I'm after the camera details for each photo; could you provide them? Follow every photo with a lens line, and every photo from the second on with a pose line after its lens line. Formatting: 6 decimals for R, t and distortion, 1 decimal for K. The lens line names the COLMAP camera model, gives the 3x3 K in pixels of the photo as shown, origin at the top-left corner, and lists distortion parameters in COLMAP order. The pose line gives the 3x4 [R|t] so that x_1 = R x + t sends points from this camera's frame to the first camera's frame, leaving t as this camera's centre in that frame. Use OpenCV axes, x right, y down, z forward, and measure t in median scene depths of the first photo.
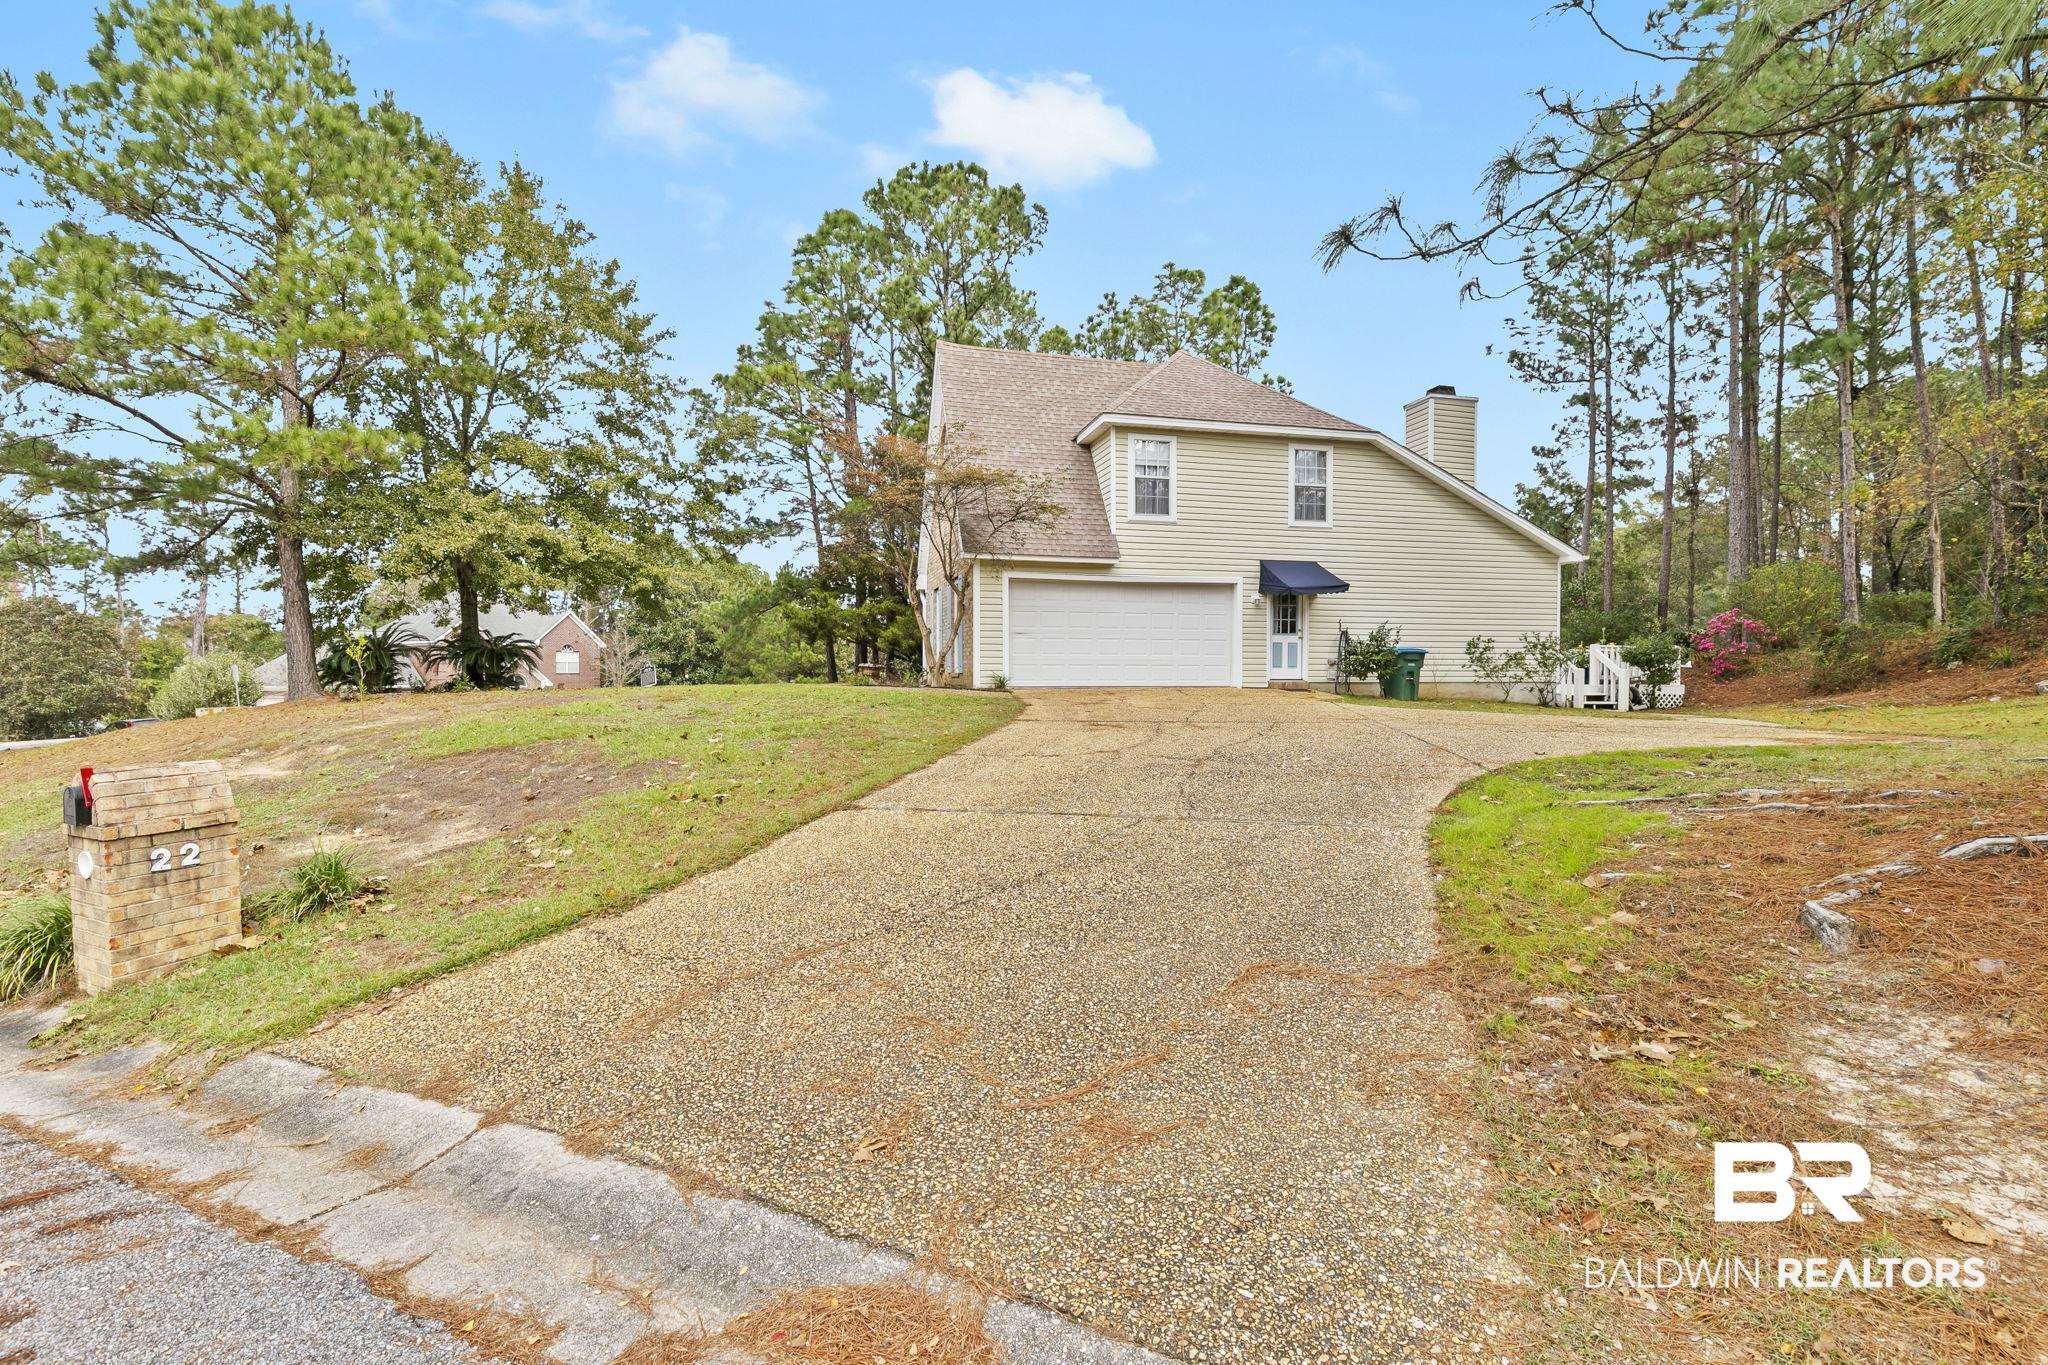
lens RADIAL K [[917.5, 0, 1012.1], [0, 917.5, 675.3], [0, 0, 1]] dist [0.001038, 0.001244]
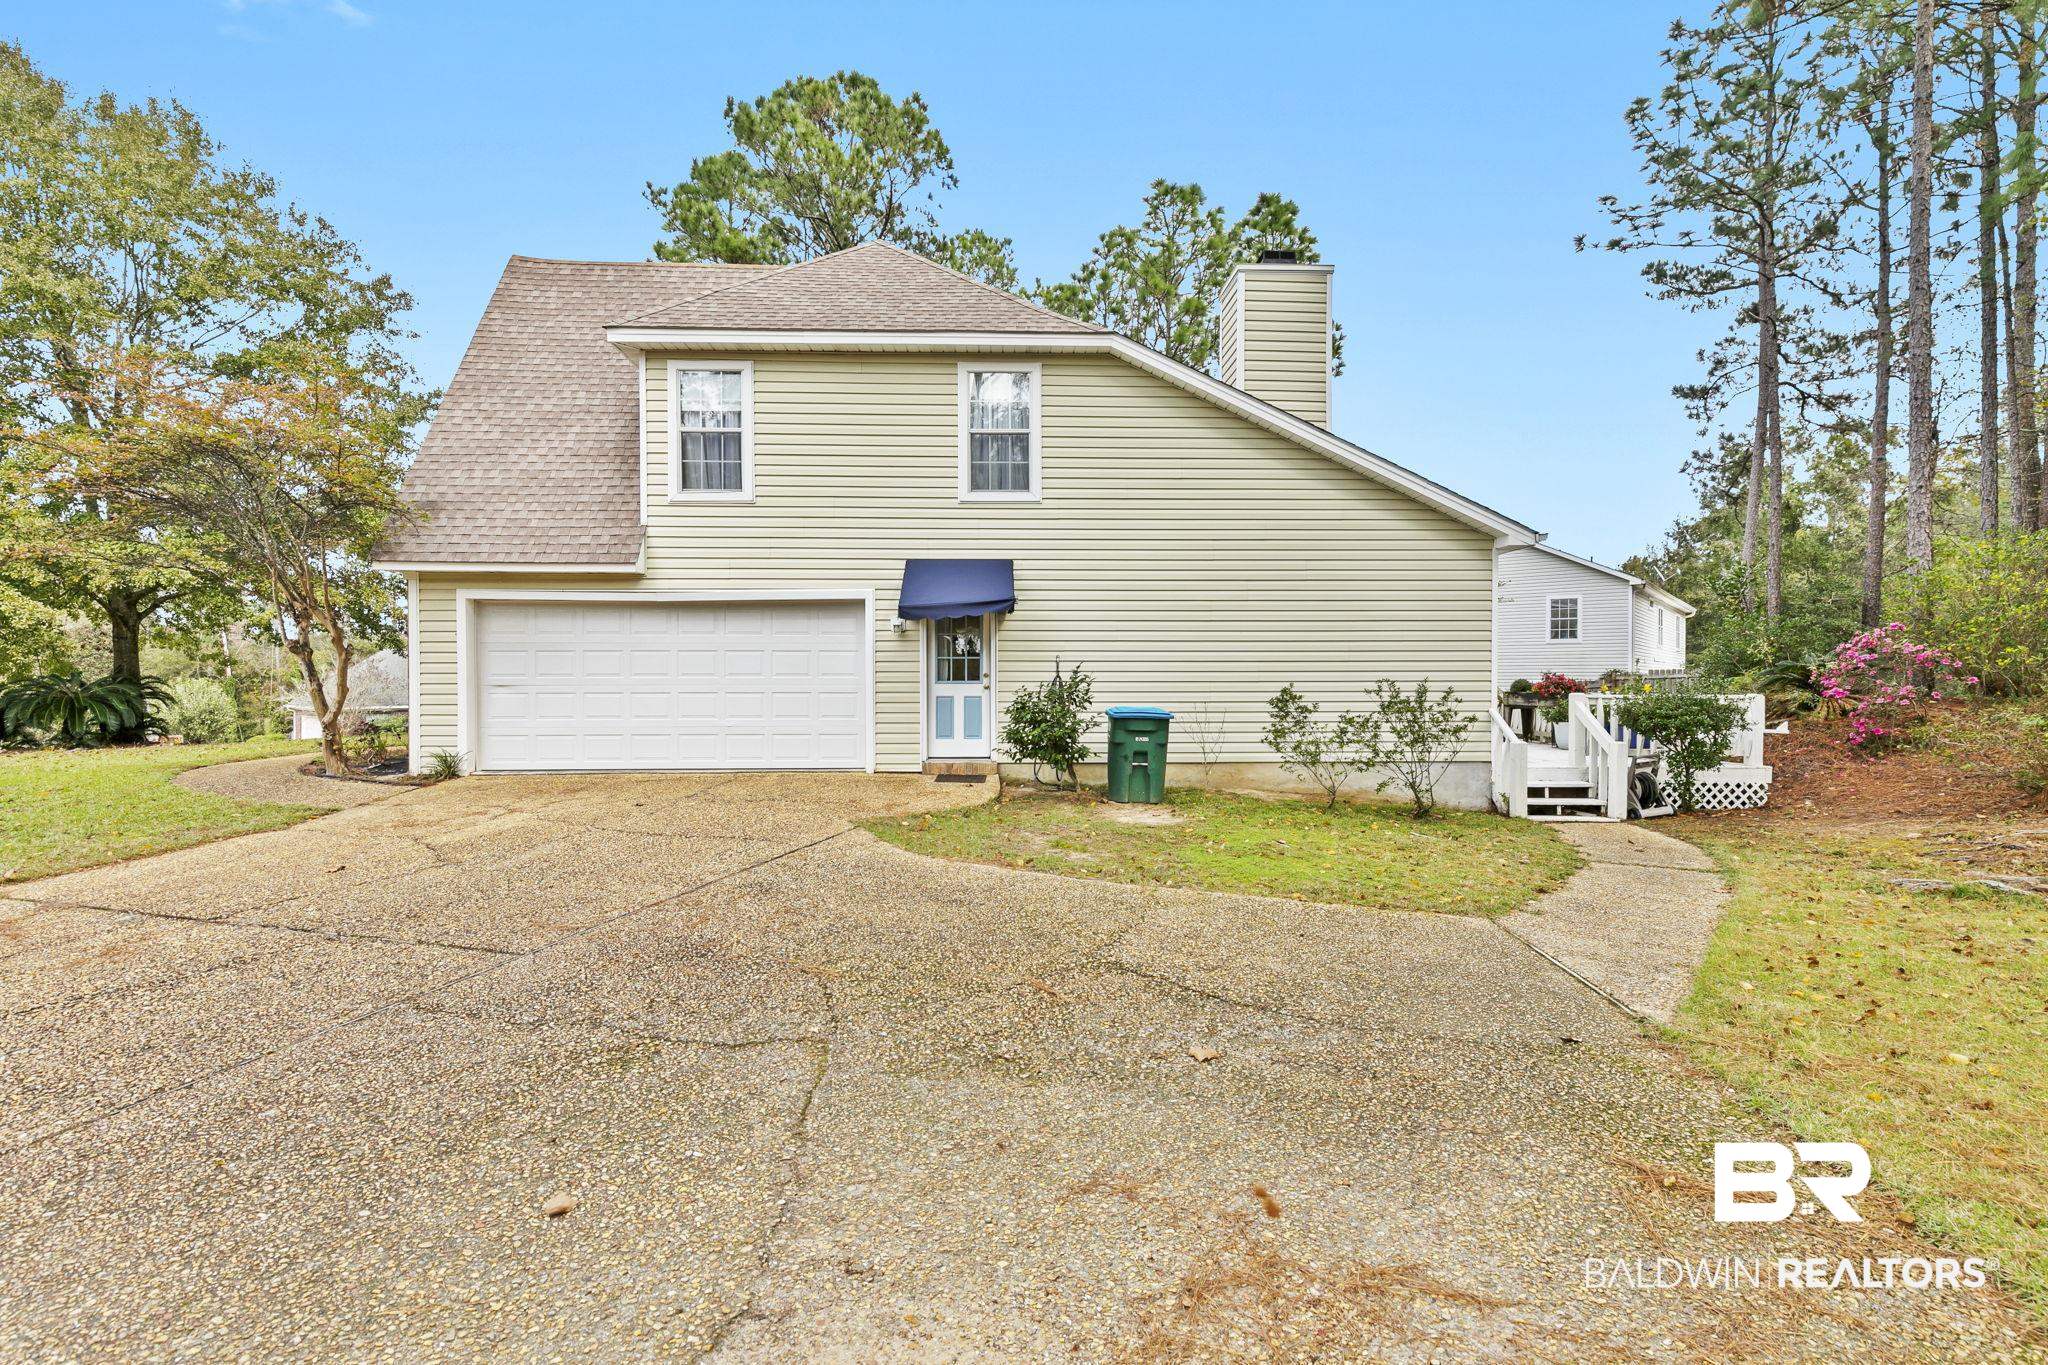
lens RADIAL K [[917.5, 0, 1027.2], [0, 917.5, 679.7], [0, 0, 1]] dist [0.001038, 0.001244]
pose [[0.979551, 0.002133, -0.201186, 0.462023], [-0.001189, 0.999988, 0.004814, -0.049431], [0.201194, -0.004477, 0.979541, 0.420063]]
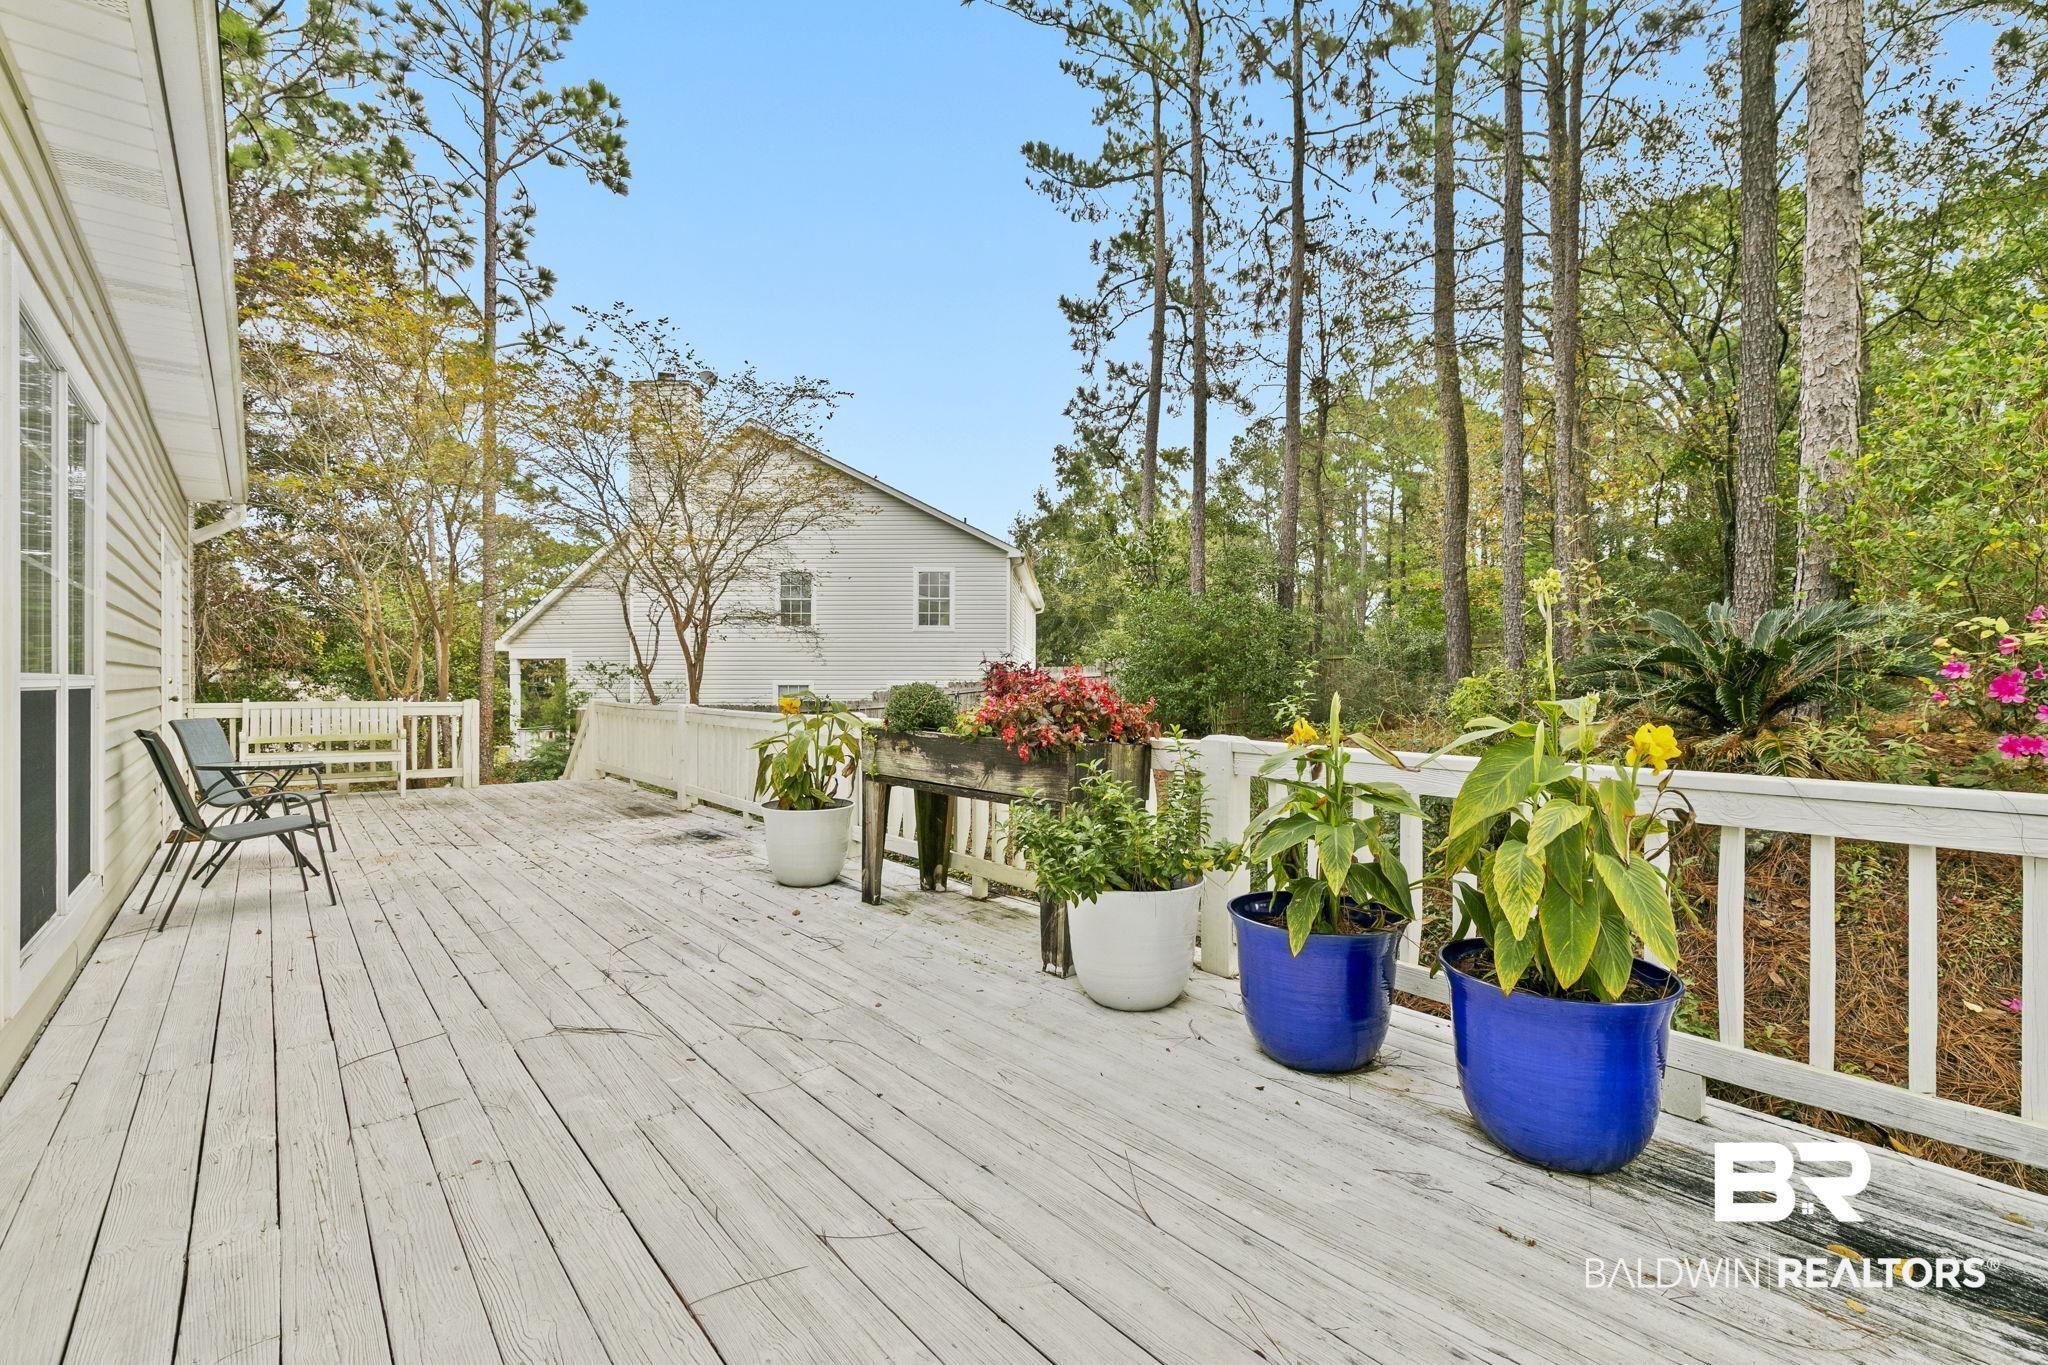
lens RADIAL K [[917.5, 0, 1027.1], [0, 917.5, 674.0], [0, 0, 1]] dist [0.001038, 0.001244]
pose [[0.898091, 0.002476, 0.439802, 0.656355], [-0.001309, 0.999995, -0.002958, -0.048169], [-0.439807, 0.002081, 0.898090, 1.106079]]
